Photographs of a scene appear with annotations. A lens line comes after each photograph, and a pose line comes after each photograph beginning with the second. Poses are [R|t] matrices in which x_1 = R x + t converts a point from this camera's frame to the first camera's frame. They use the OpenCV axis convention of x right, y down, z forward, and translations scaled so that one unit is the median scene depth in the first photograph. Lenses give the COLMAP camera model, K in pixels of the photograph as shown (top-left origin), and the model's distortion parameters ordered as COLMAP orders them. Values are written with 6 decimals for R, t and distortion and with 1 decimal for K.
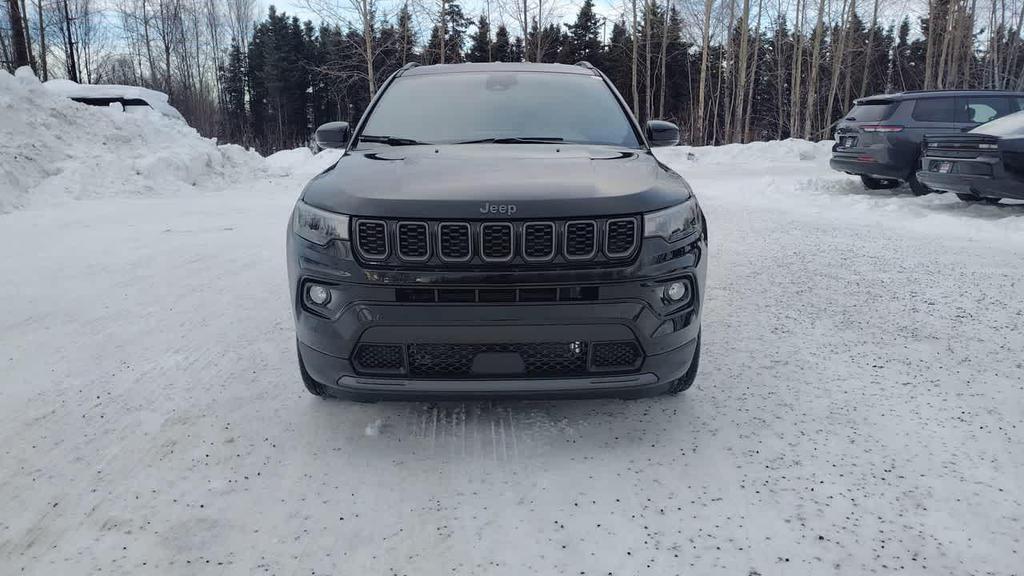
lens RADIAL K [[734.6, 0, 505.1], [0, 734.6, 285.7], [0, 0, 1]] dist [0.073065, -0.086308]
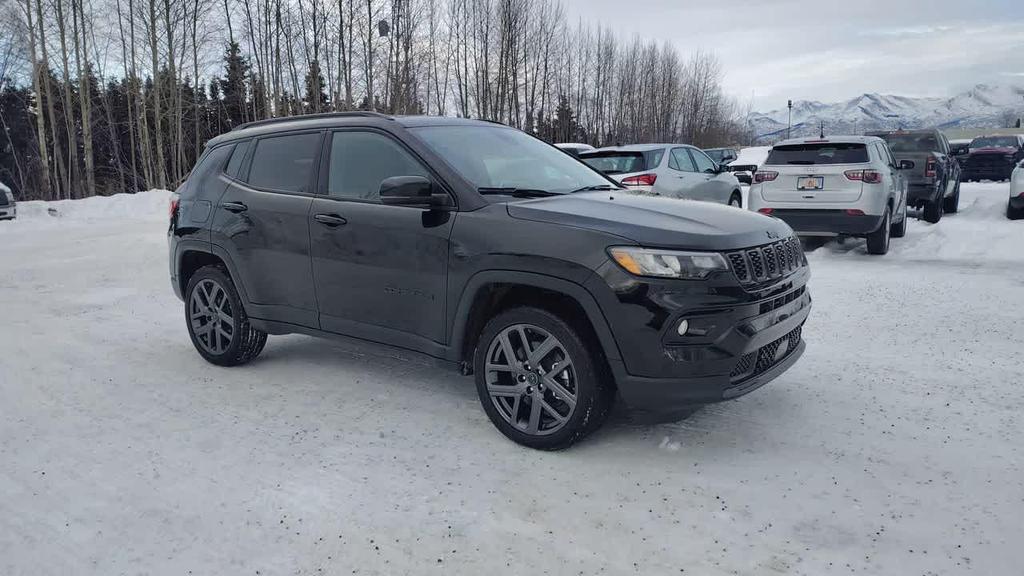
lens RADIAL K [[730.0, 0, 505.4], [0, 730.0, 289.8], [0, 0, 1]] dist [0.054348, -0.037745]
pose [[0.598509, -0.138110, 0.789121, -0.329031], [0.184184, 0.982363, 0.032236, -0.033282], [-0.779655, 0.126050, 0.613391, 0.136709]]
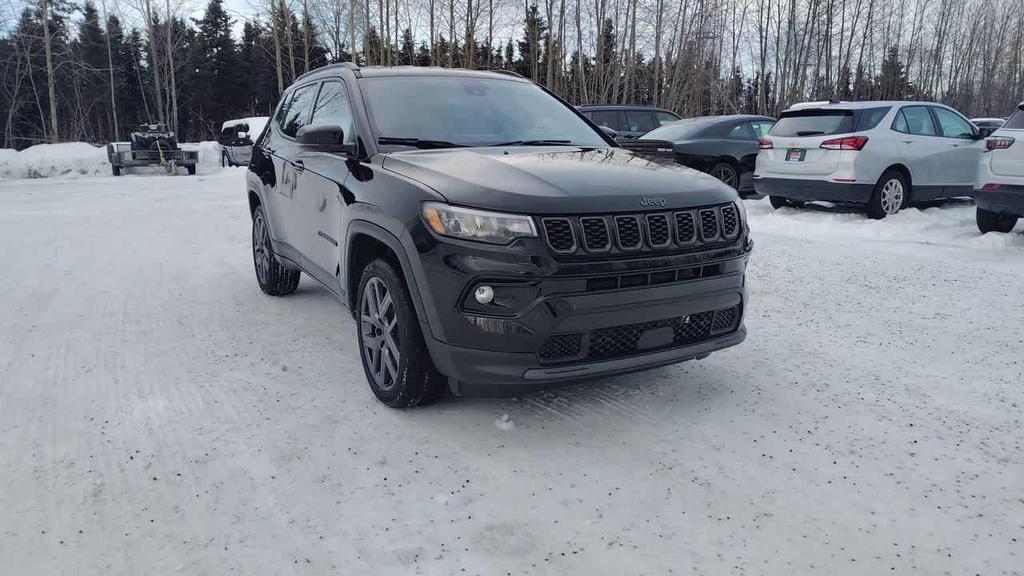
lens RADIAL K [[734.6, 0, 505.1], [0, 734.6, 285.7], [0, 0, 1]] dist [0.073065, -0.086308]
pose [[0.871748, -0.092705, 0.481105, -0.183959], [0.095748, 0.995238, 0.018280, -0.004299], [-0.480508, 0.030129, 0.876472, 0.027377]]
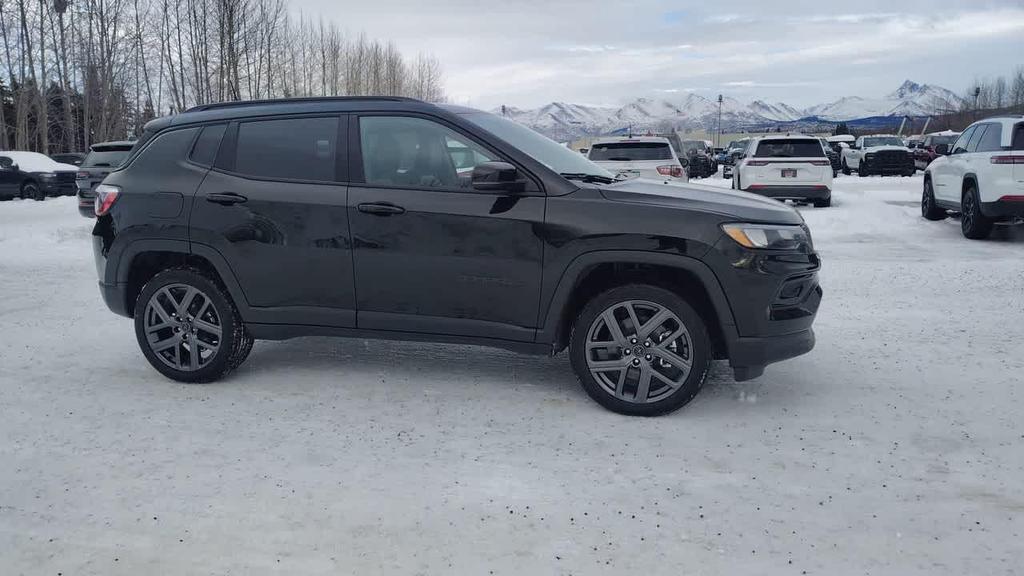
lens RADIAL K [[730.0, 0, 505.4], [0, 730.0, 289.8], [0, 0, 1]] dist [0.054348, -0.037745]
pose [[0.248531, -0.165556, 0.954371, -0.408971], [0.219043, 0.969367, 0.111116, -0.061078], [-0.943532, 0.181433, 0.277182, 0.283920]]
